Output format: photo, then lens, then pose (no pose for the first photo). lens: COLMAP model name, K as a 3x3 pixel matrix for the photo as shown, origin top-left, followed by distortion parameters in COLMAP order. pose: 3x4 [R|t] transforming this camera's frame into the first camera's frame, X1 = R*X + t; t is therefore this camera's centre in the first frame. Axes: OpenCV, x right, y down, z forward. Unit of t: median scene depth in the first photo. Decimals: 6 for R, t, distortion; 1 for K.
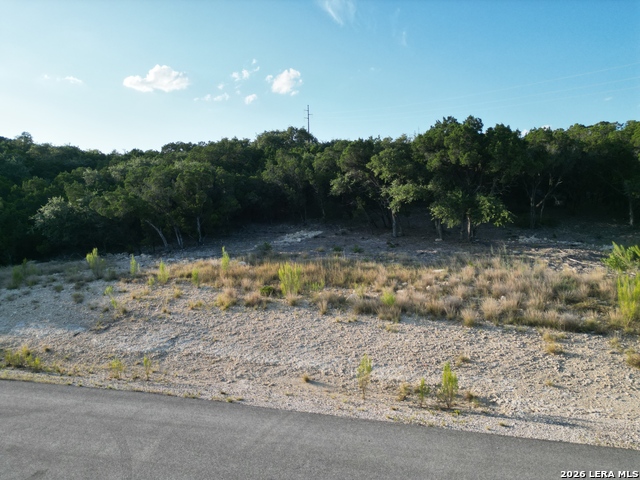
lens RADIAL K [[463.1, 0, 317.8], [0, 463.1, 239.5], [0, 0, 1]] dist [0.039640, -0.022041]
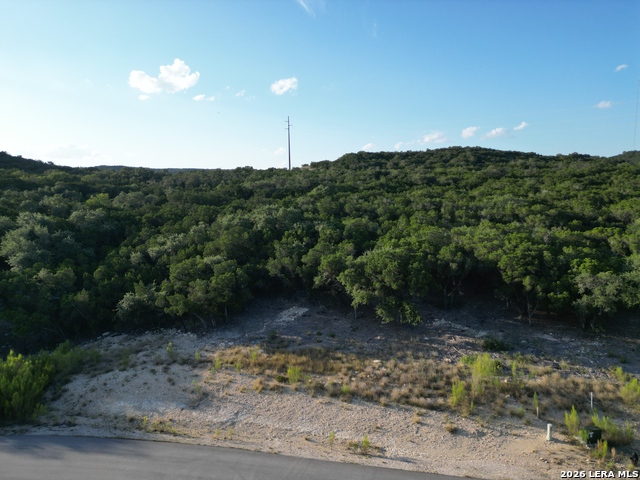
lens RADIAL K [[463.1, 0, 321.2], [0, 463.1, 239.8], [0, 0, 1]] dist [0.039640, -0.022041]
pose [[0.998616, -0.004582, 0.052401, -0.052290], [0.003309, 0.999698, 0.024351, -0.574479], [-0.052496, -0.024143, 0.998329, -0.981562]]
